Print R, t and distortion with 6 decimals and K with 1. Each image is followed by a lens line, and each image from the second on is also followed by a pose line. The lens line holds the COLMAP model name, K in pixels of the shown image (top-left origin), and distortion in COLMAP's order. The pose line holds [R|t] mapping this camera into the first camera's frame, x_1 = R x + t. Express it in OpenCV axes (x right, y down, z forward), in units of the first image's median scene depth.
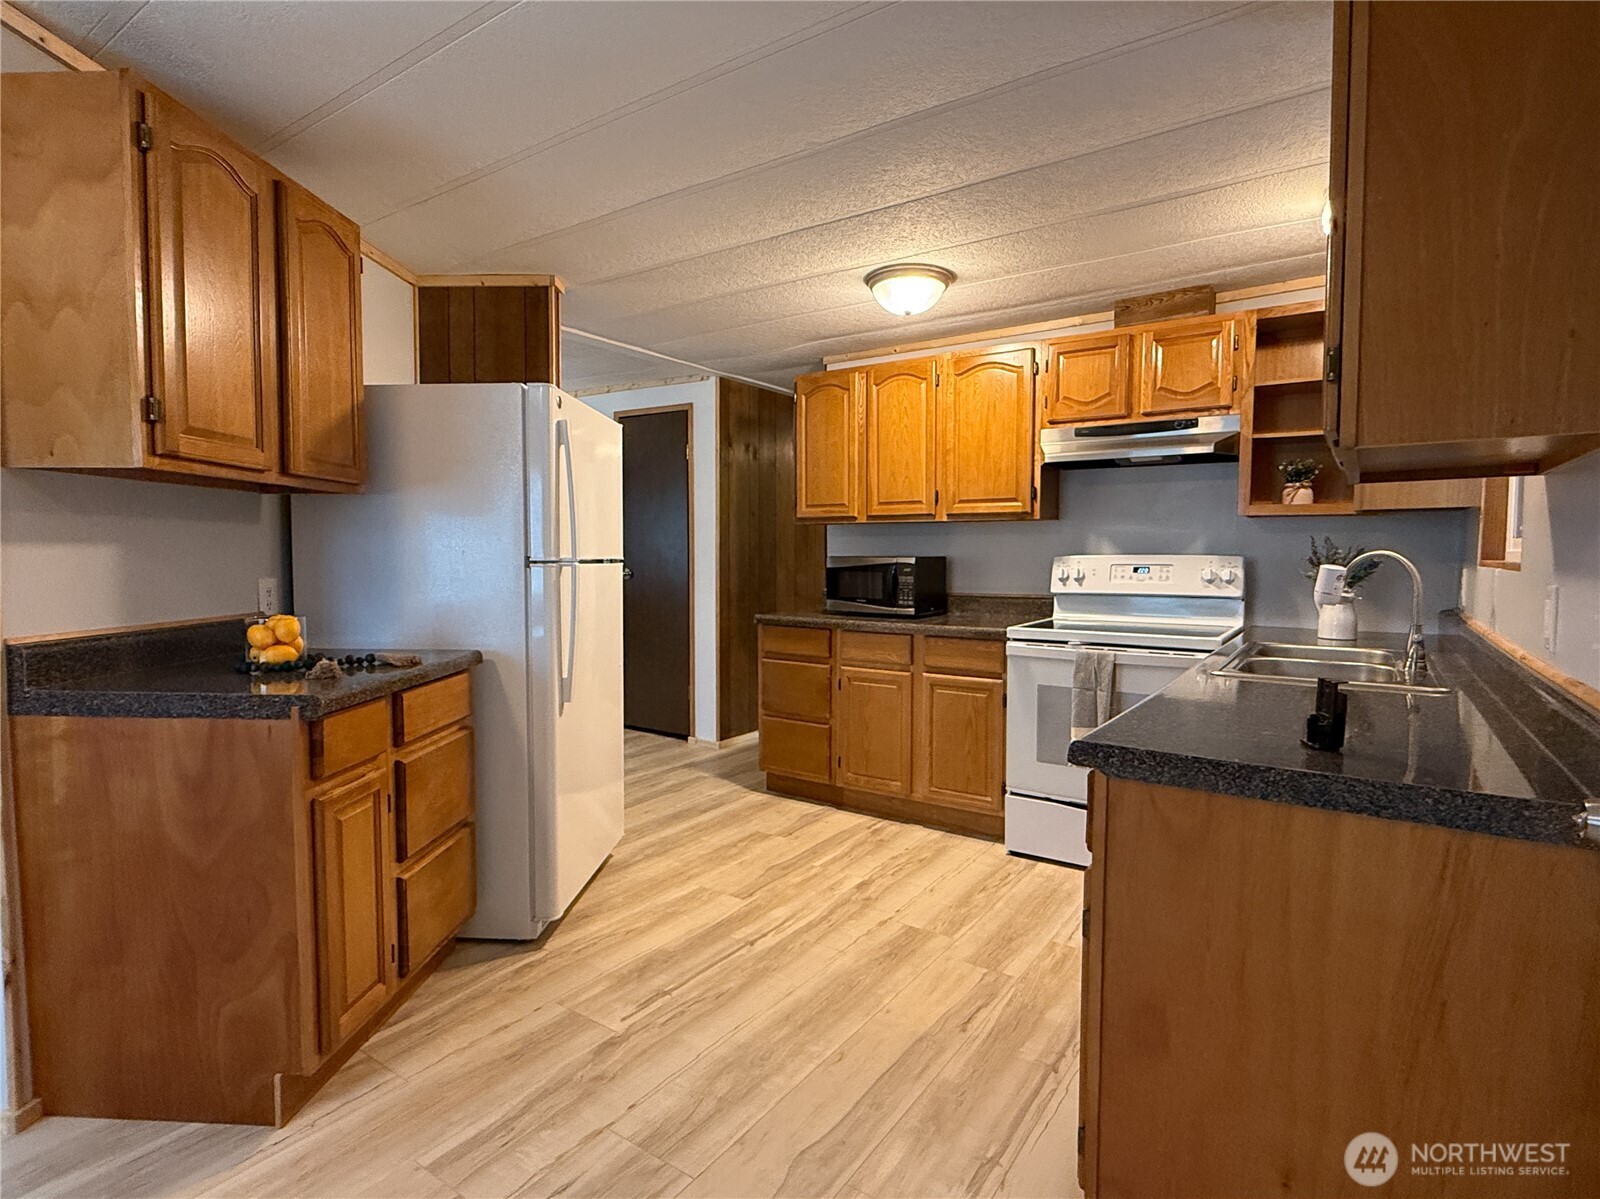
lens RADIAL K [[823.6, 0, 789.5], [0, 823.6, 600.3], [0, 0, 1]] dist [0.000899, 0.000131]
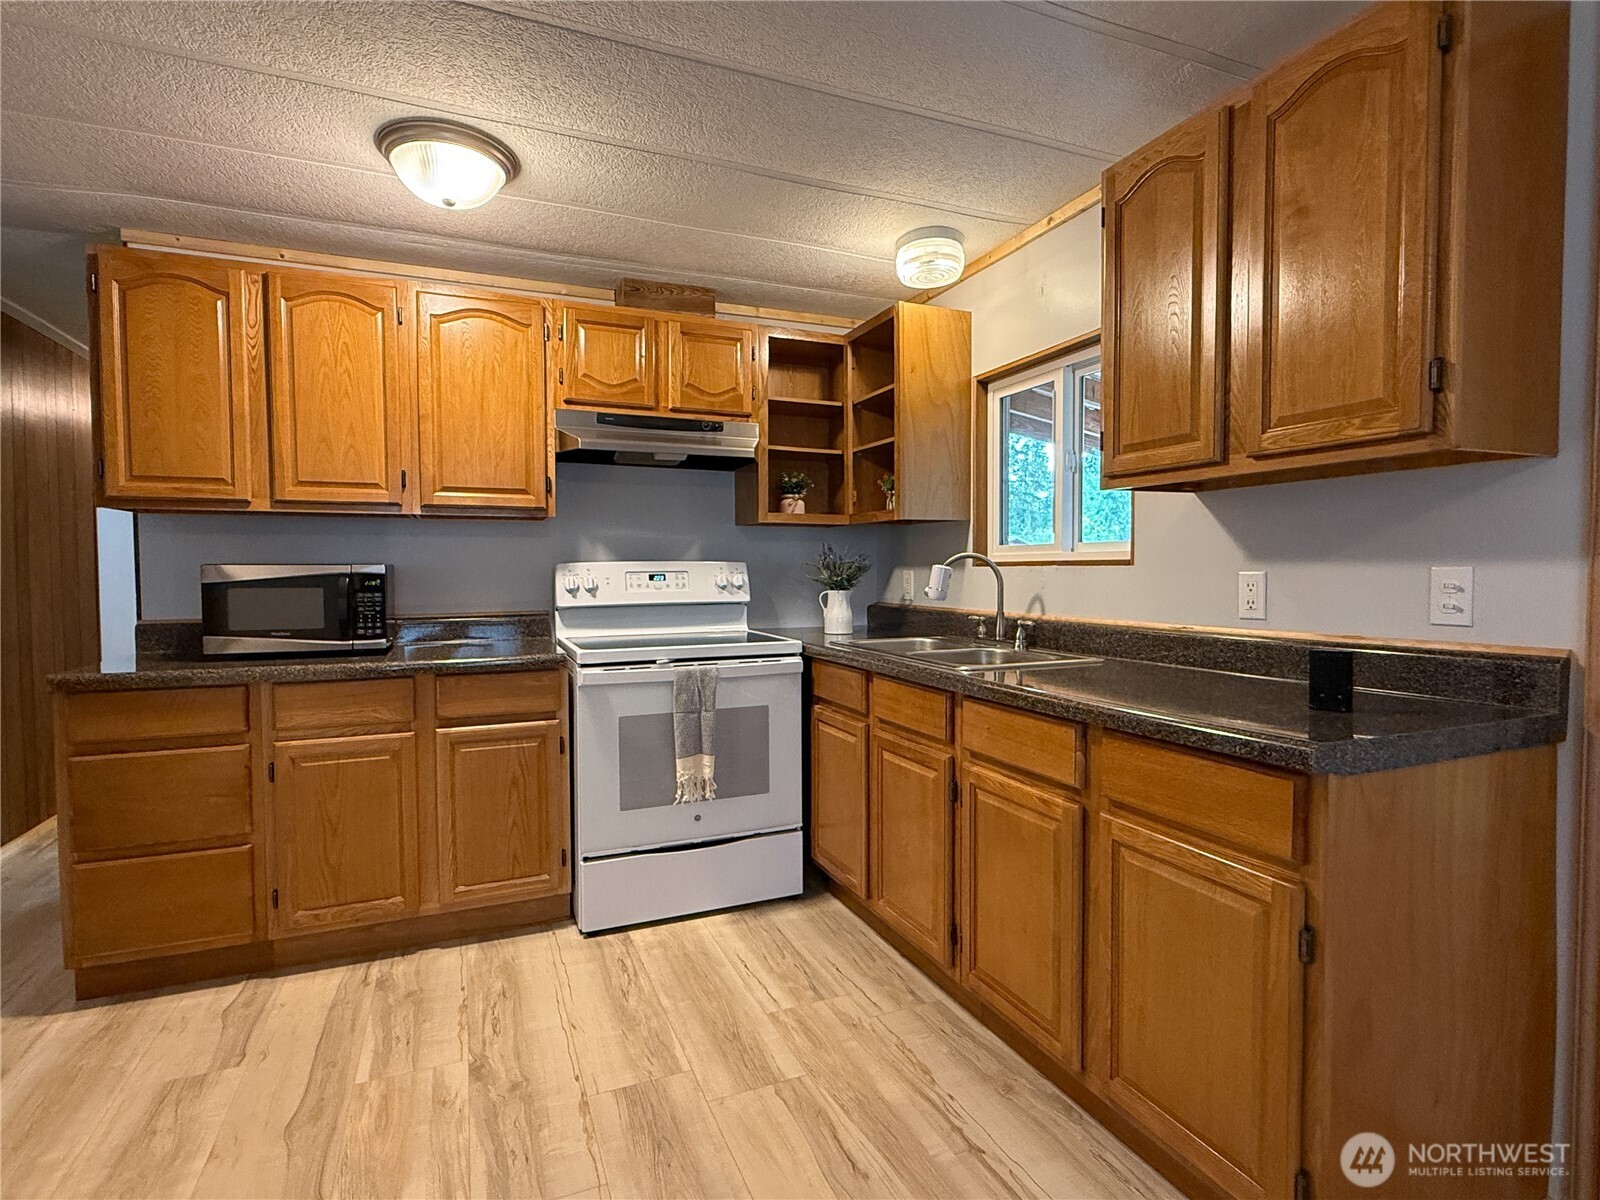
lens RADIAL K [[810.7, 0, 800.0], [0, 810.7, 600.0], [0, 0, 1]] dist [-0.000694, -0.000382]
pose [[0.532127, -0.034827, 0.845948, -0.264244], [0.054952, 0.998468, 0.006539, -0.008928], [-0.844880, 0.043007, 0.533225, 0.386766]]
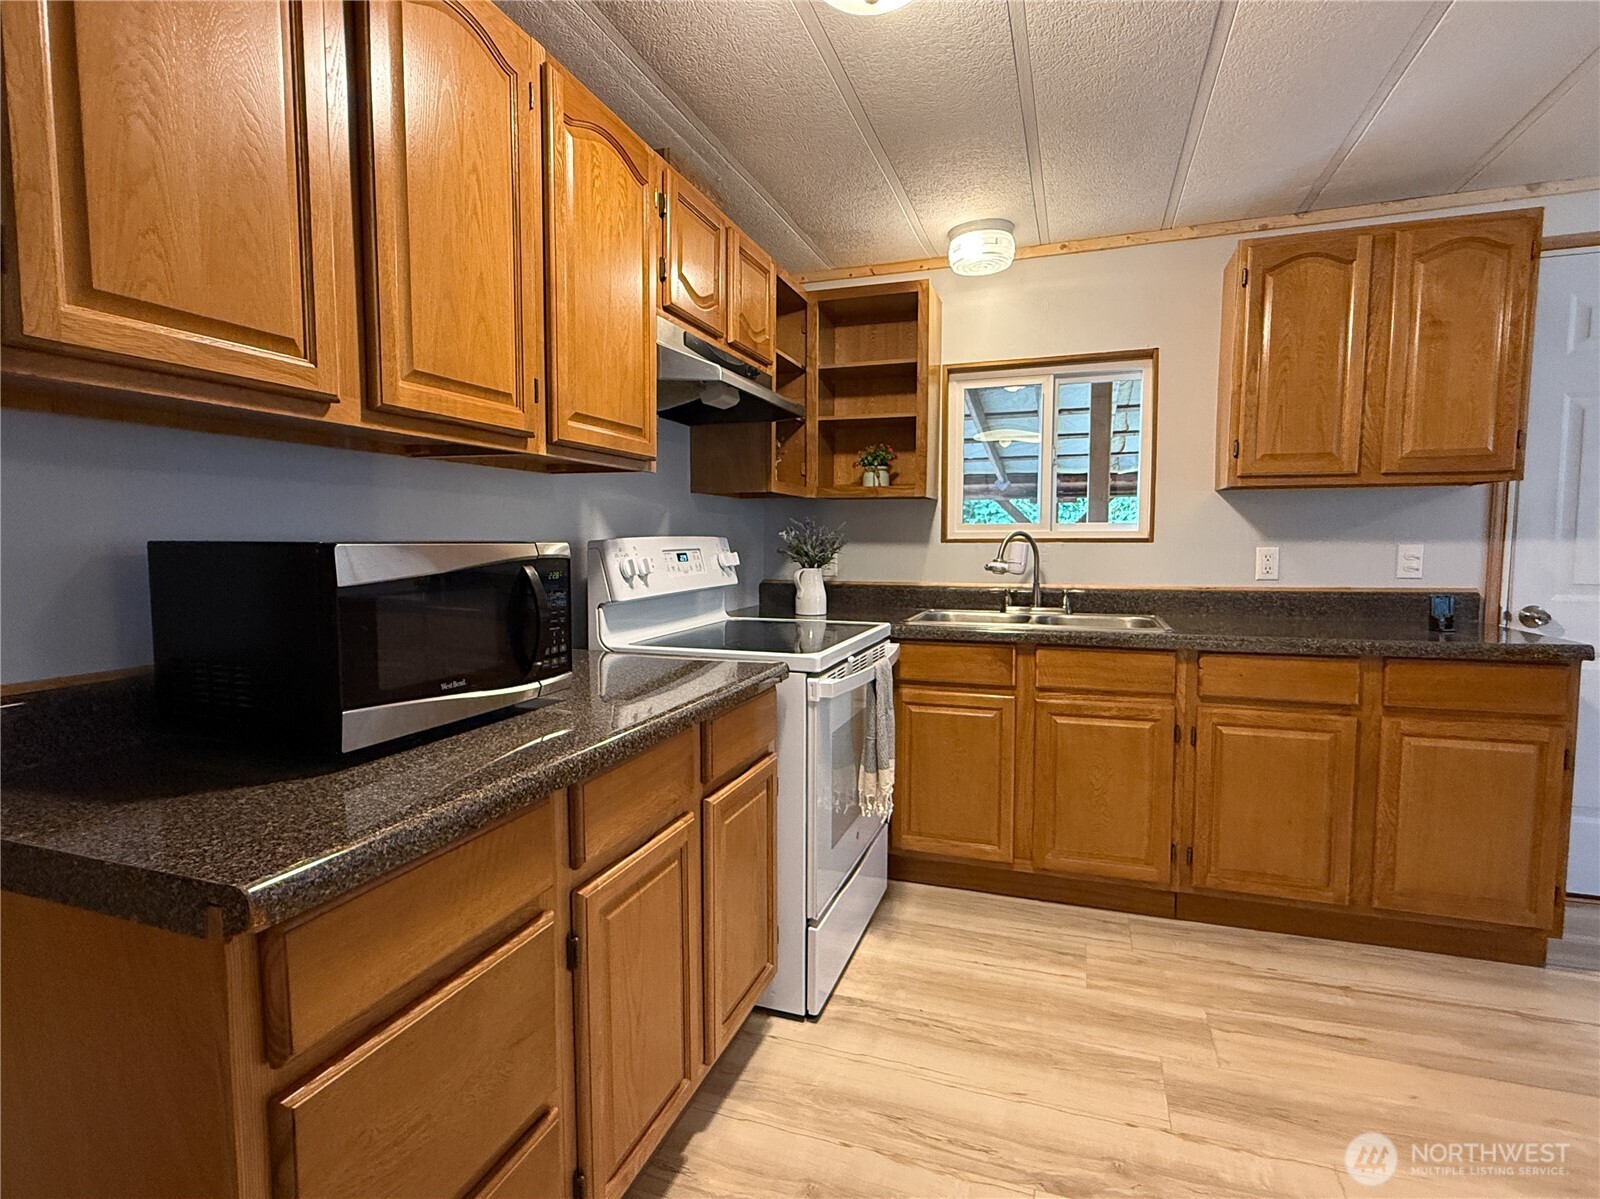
lens RADIAL K [[800.4, 0, 795.7], [0, 800.4, 599.1], [0, 0, 1]] dist [-0.001188, 0.000207]
pose [[-0.274714, -0.072392, 0.958797, -0.273334], [0.059808, 0.993944, 0.092182, -0.060044], [-0.959664, 0.082668, -0.268721, 1.116396]]
